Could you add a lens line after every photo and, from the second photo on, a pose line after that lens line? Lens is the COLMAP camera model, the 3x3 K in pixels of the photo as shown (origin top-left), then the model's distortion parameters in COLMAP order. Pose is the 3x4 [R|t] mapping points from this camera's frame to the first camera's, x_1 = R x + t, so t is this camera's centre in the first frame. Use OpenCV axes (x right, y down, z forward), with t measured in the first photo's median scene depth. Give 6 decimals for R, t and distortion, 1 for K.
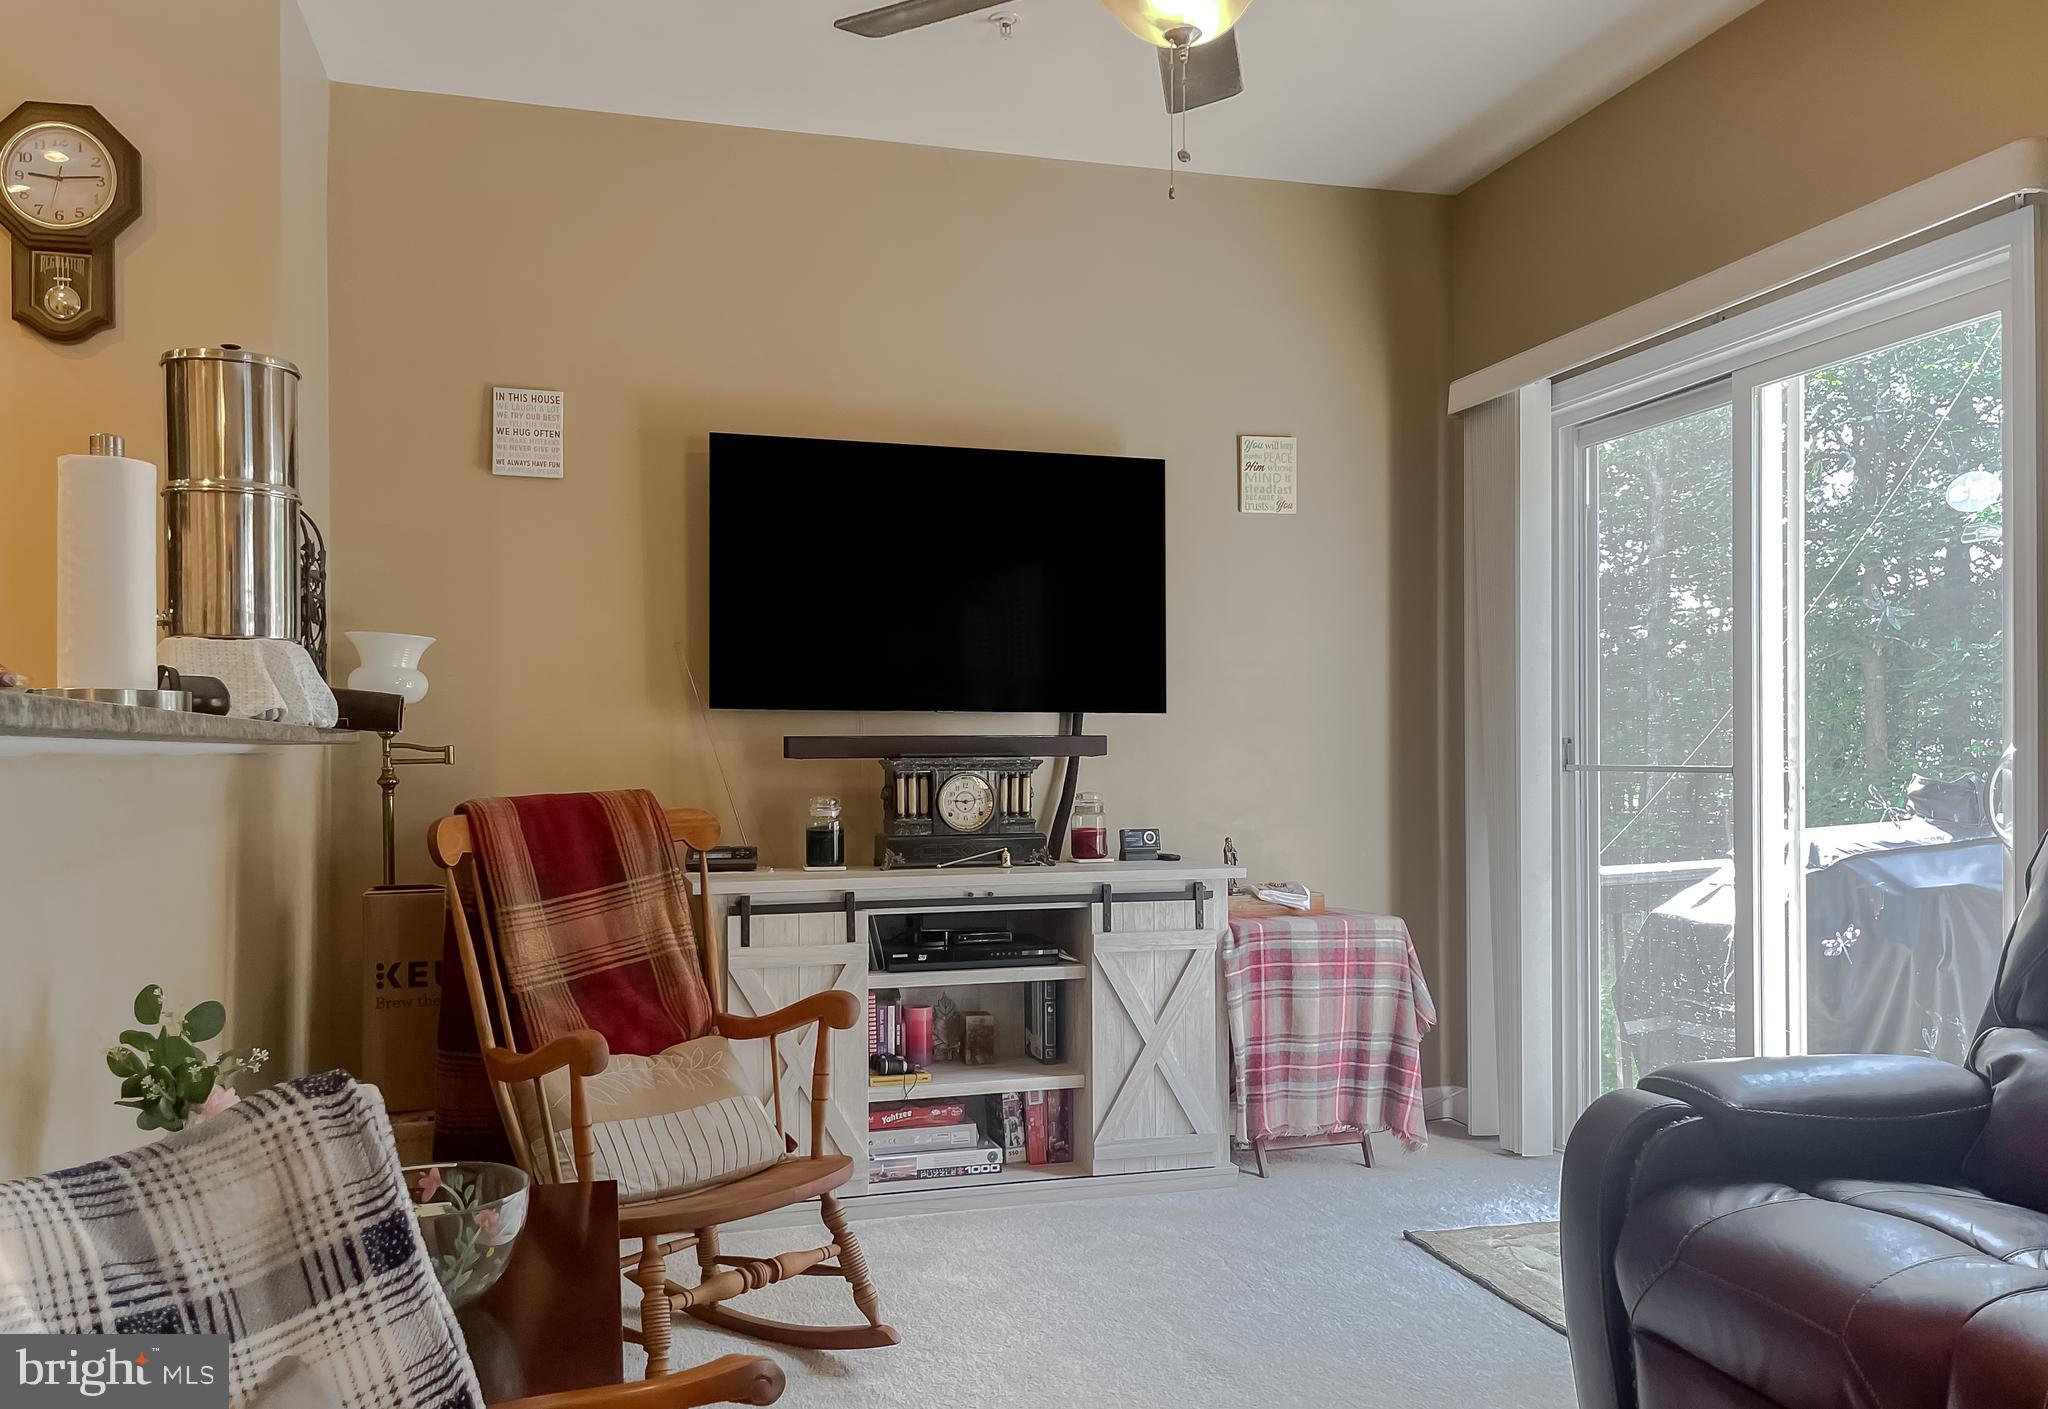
lens RADIAL K [[1613.0, 0, 1060.9], [0, 1613.0, 737.4], [0, 0, 1]] dist [0.034644, -0.000158]
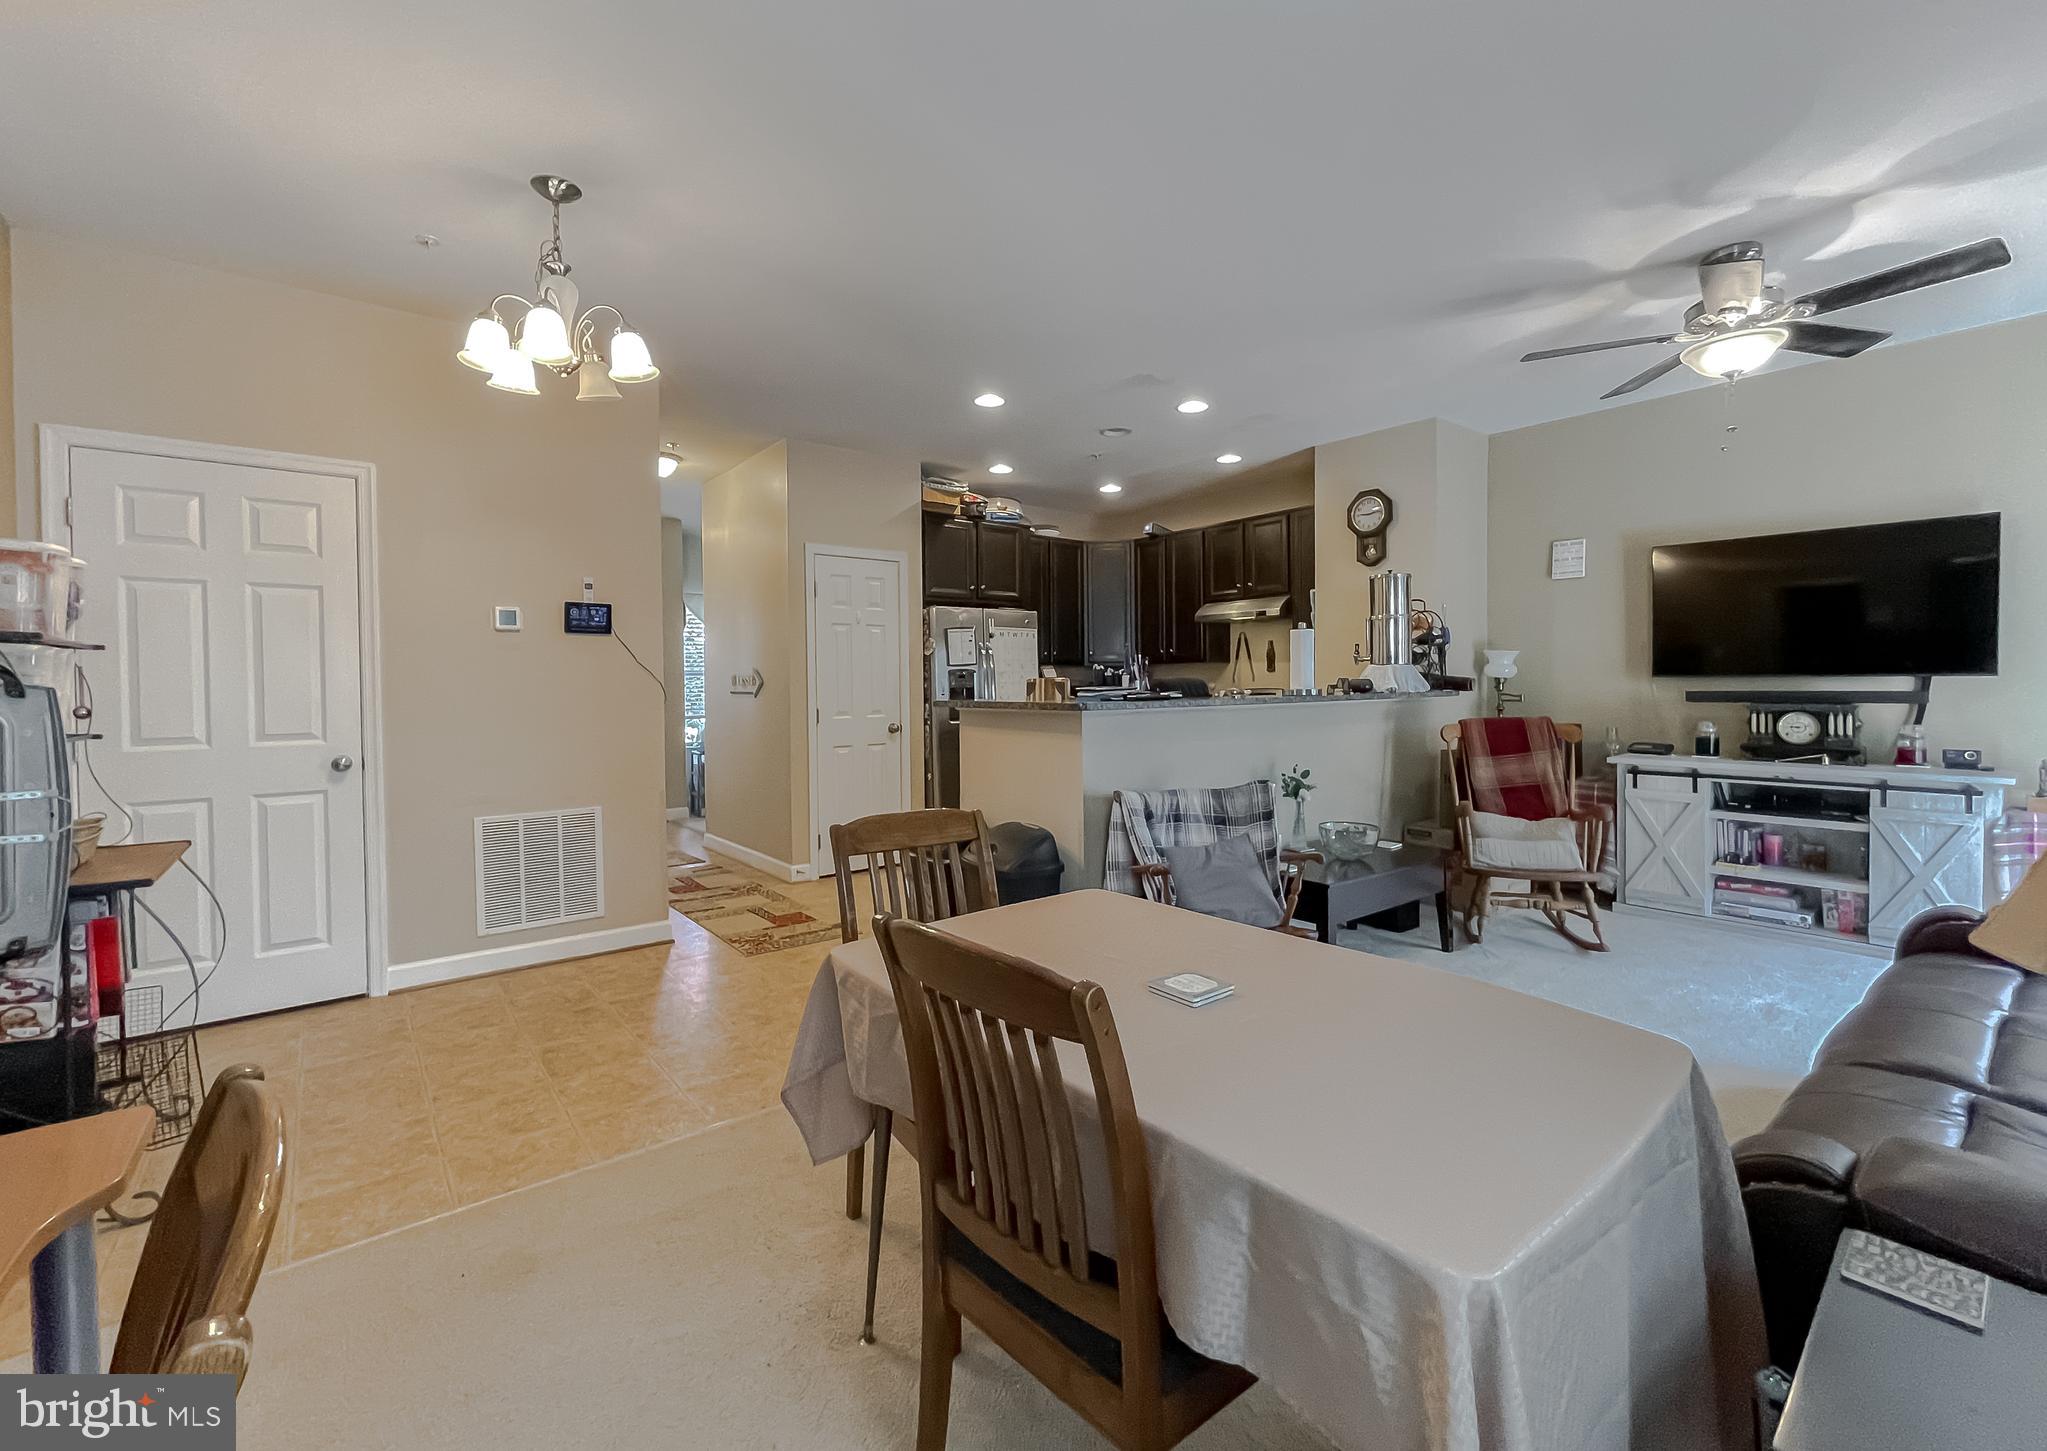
lens RADIAL K [[862.6, 0, 1017.9], [0, 862.6, 699.0], [0, 0, 1]] dist [-0.000961, 0.003309]
pose [[0.379700, 0.017532, -0.924944, 0.520388], [0.017719, 0.999499, 0.026219, -0.034720], [0.924940, -0.026345, 0.379199, -0.199318]]
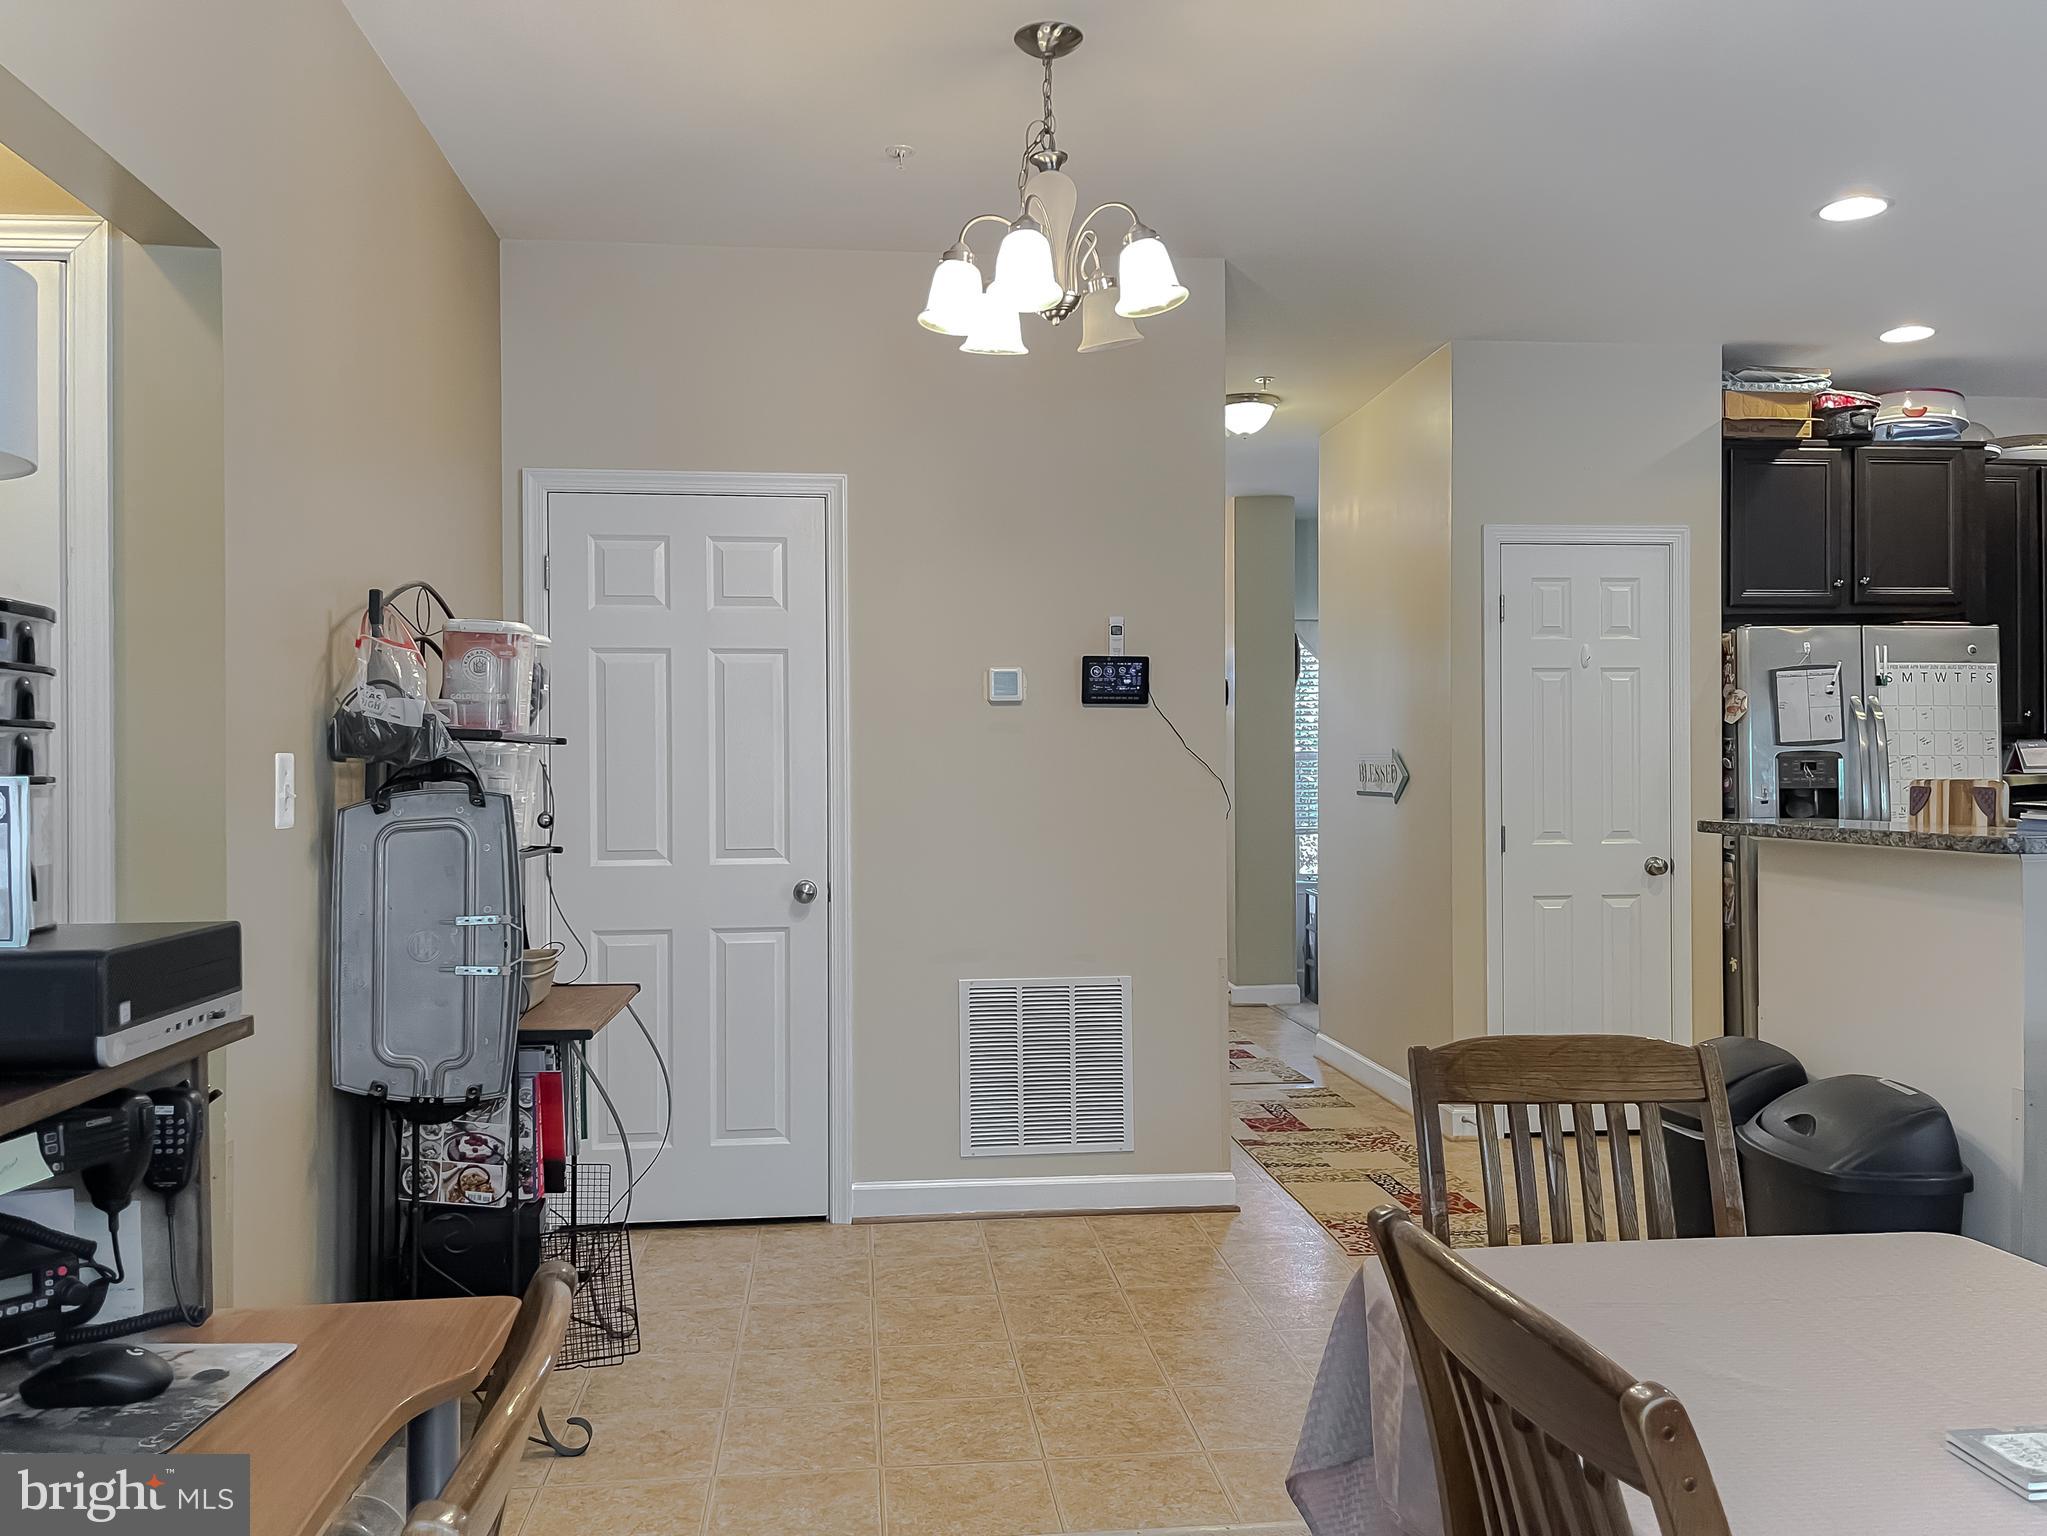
lens RADIAL K [[1583.7, 0, 1020.1], [0, 1583.7, 775.8], [0, 0, 1]] dist [0.046568, 0.000459]
pose [[-0.176257, 0.007990, -0.984312, 0.566892], [0.017023, 0.999842, 0.005068, -0.045999], [0.984197, -0.015863, -0.176365, -0.144802]]
